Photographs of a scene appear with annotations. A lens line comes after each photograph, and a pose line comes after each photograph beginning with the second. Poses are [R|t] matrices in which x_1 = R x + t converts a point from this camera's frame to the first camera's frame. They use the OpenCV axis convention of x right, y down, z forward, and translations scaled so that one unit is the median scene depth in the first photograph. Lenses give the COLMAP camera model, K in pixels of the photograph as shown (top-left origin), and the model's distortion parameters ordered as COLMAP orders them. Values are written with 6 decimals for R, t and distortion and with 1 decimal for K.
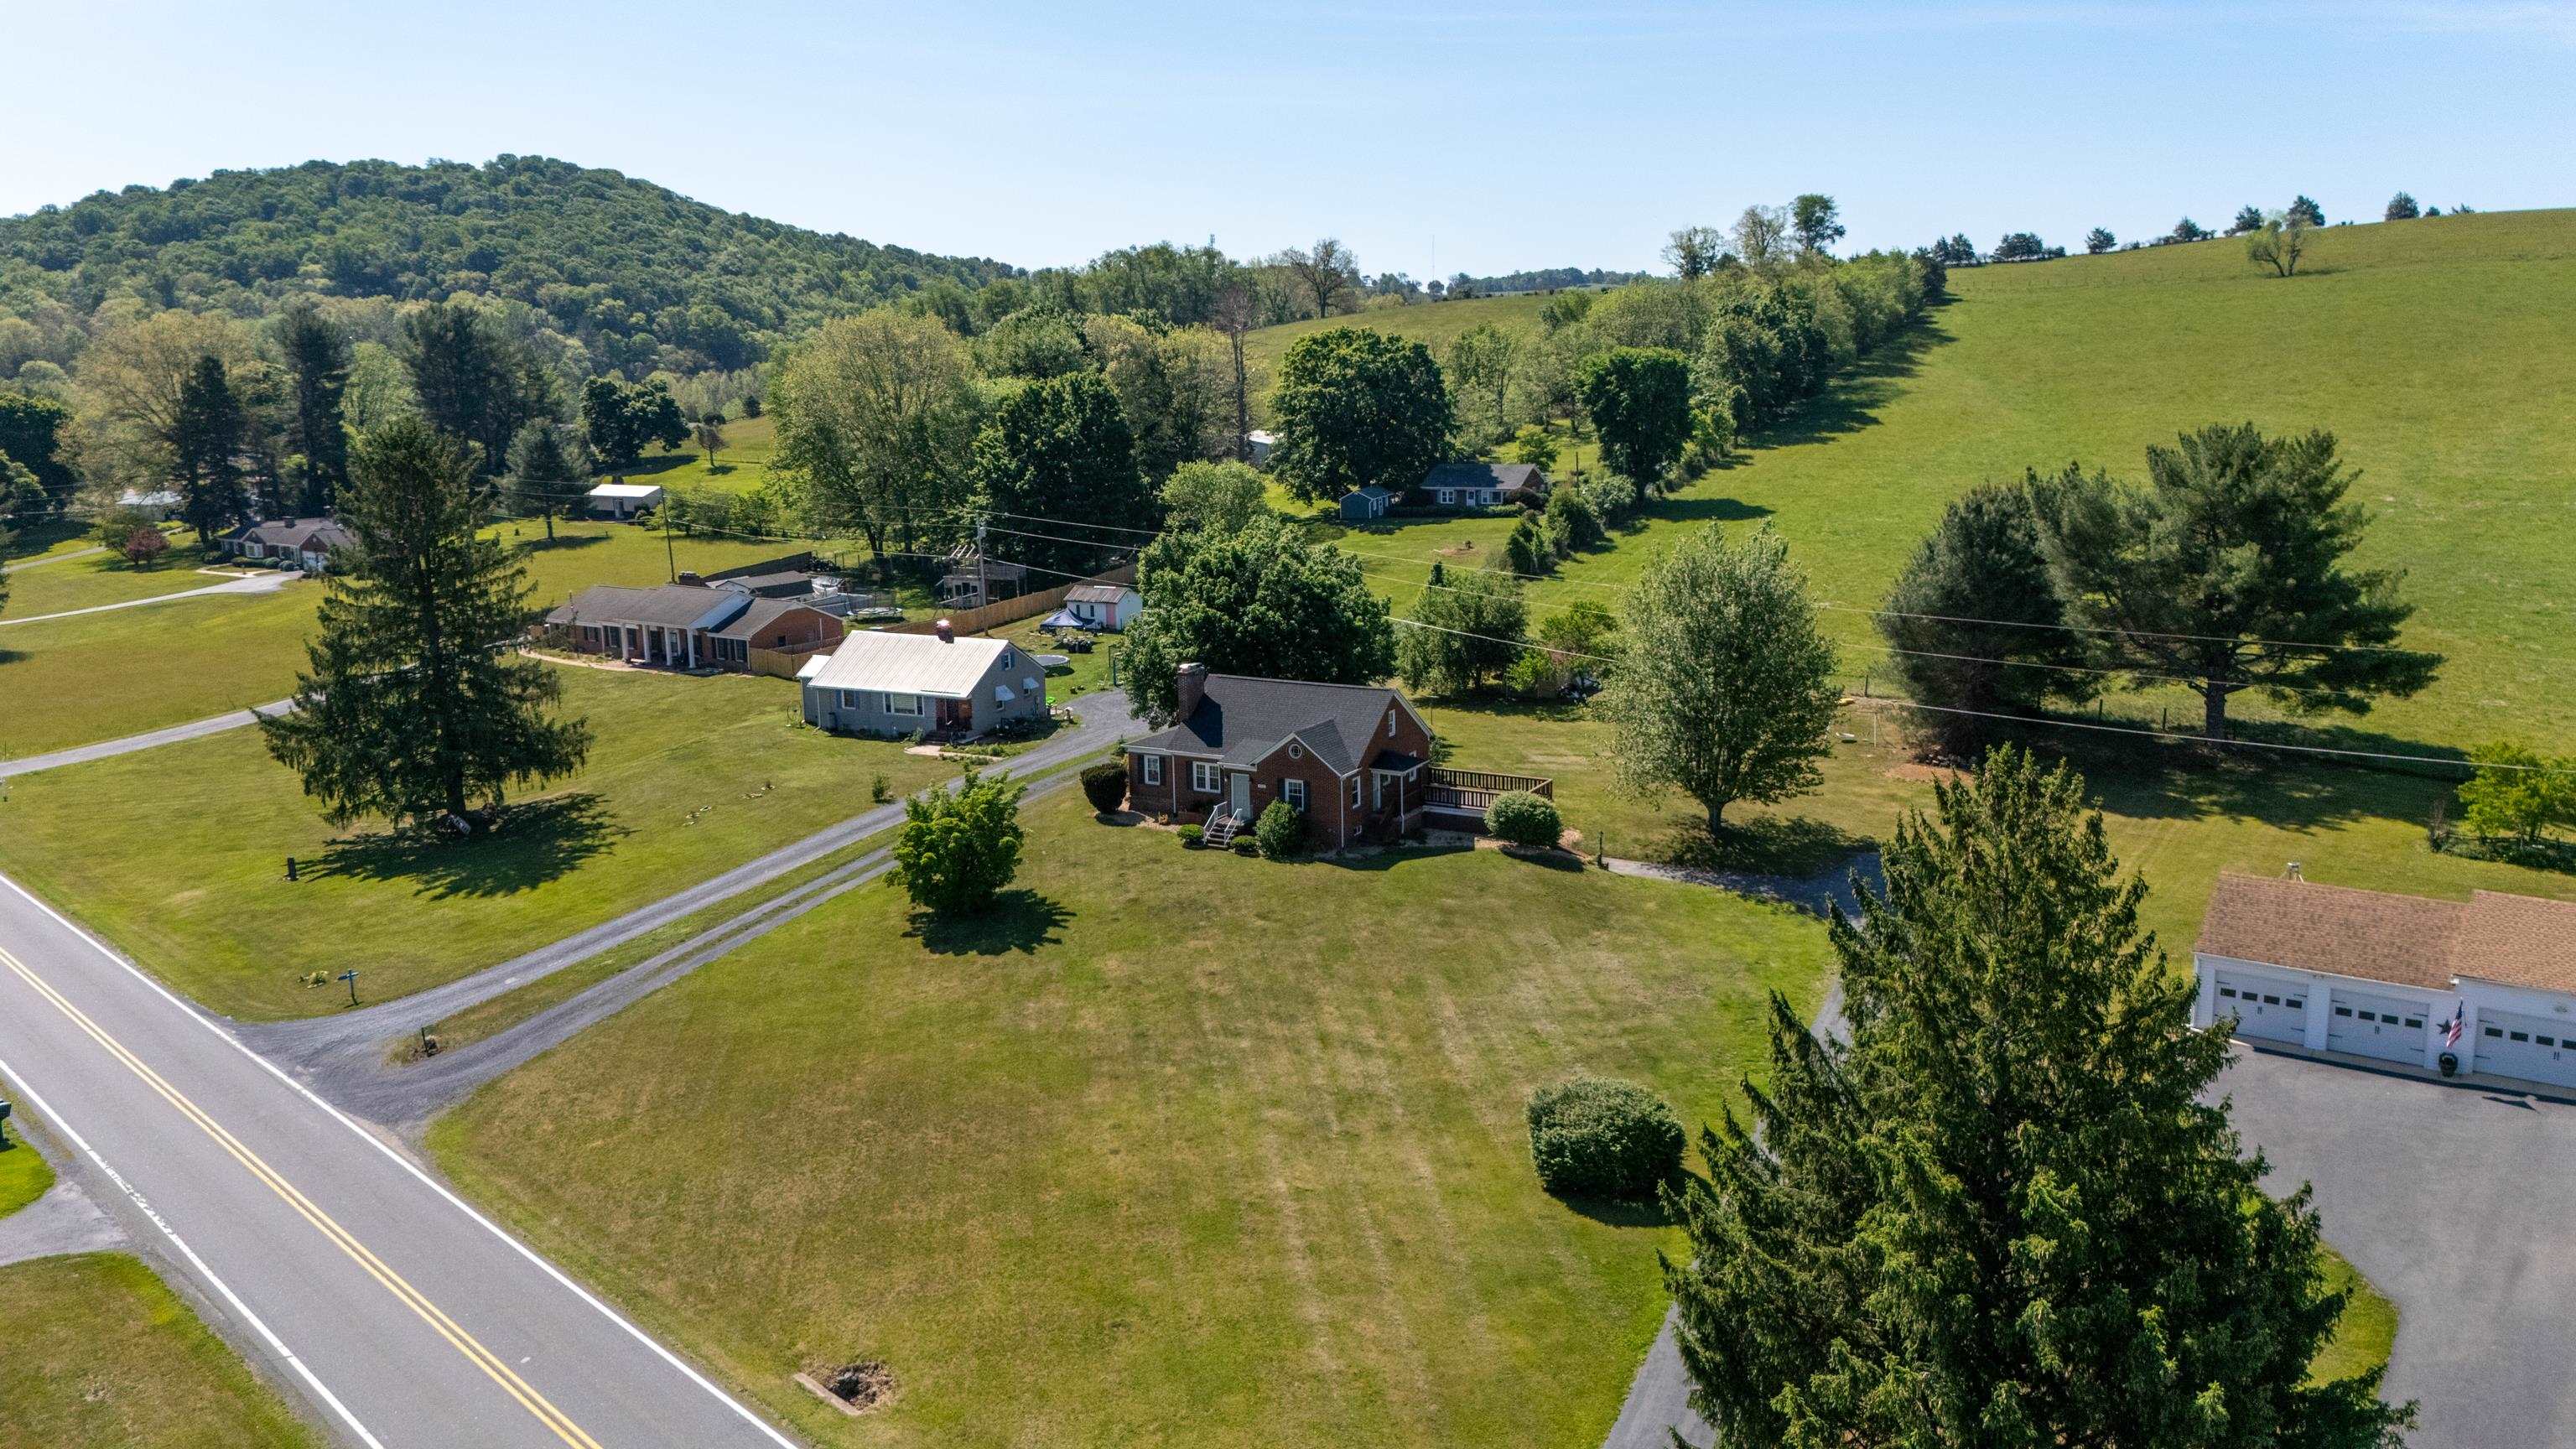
lens RADIAL K [[1894.0, 0, 1288.5], [0, 1894.0, 745.4], [0, 0, 1]] dist [0.083830, -0.087947]
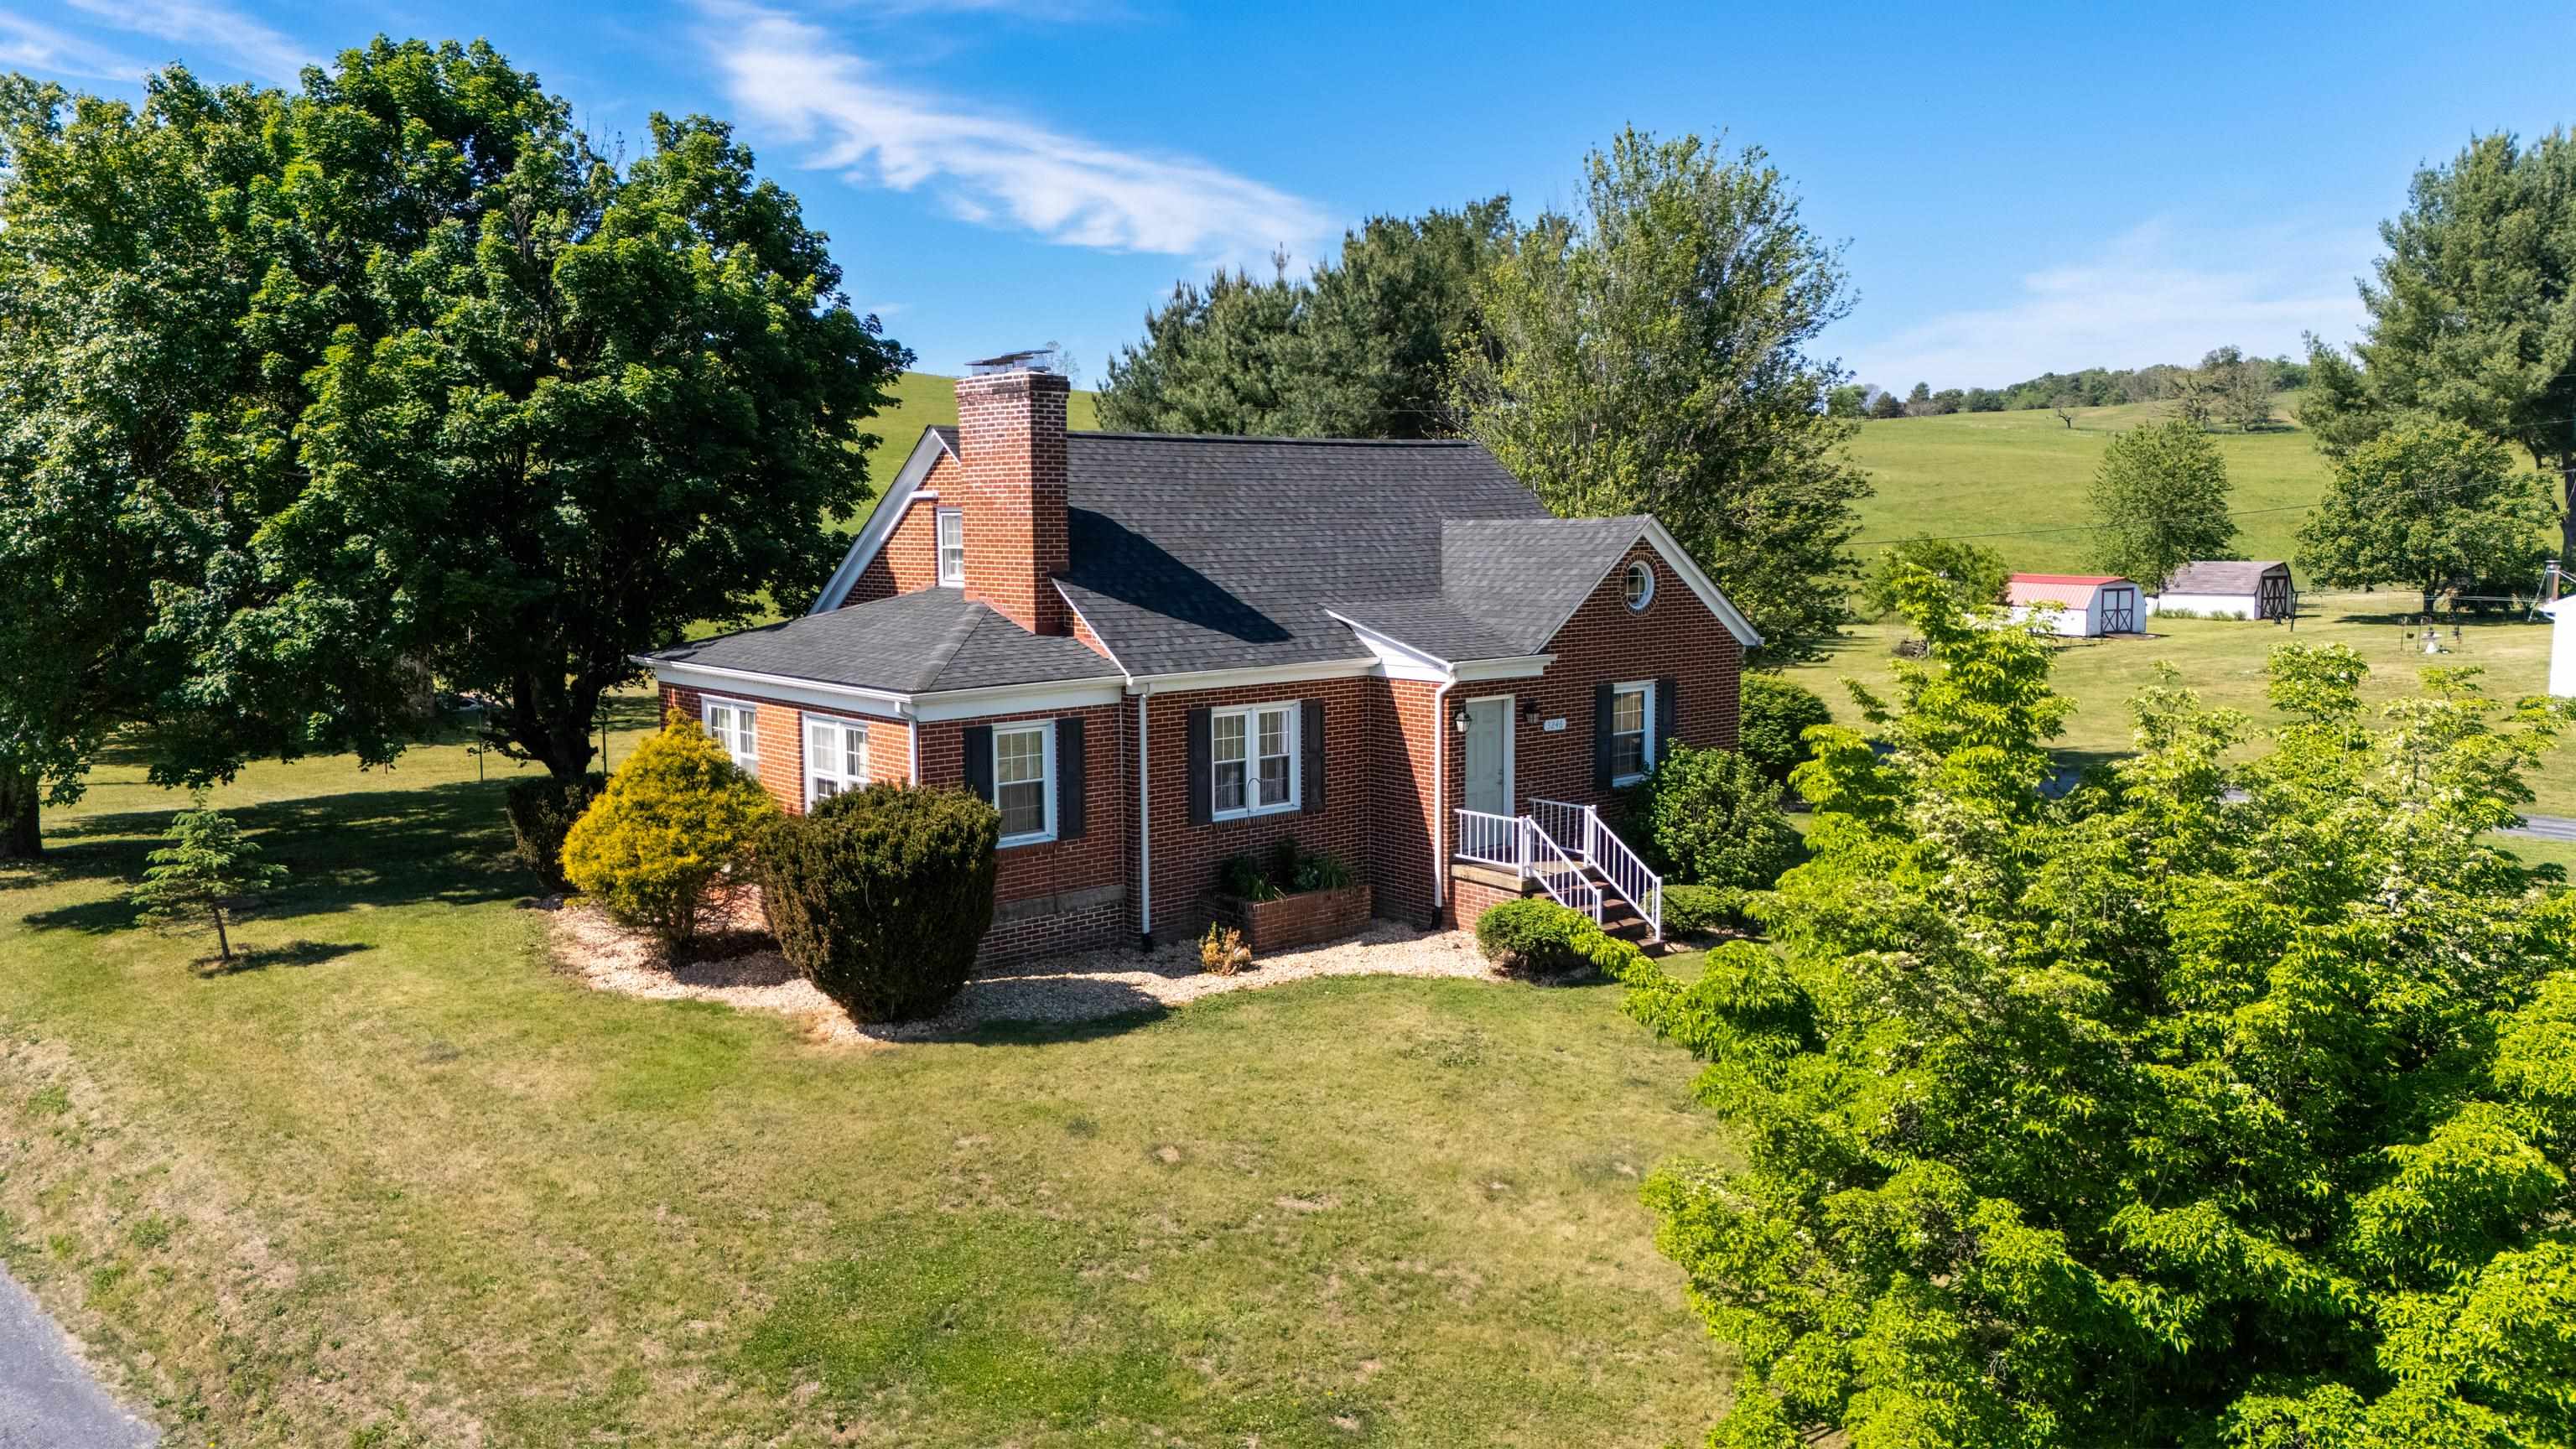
lens RADIAL K [[1894.0, 0, 1279.7], [0, 1894.0, 734.2], [0, 0, 1]] dist [0.083830, -0.087947]
pose [[0.347910, -0.095881, 0.932612, -0.261913], [0.192957, 0.980783, 0.028851, 0.005742], [-0.917456, 0.169917, 0.359725, 0.821331]]
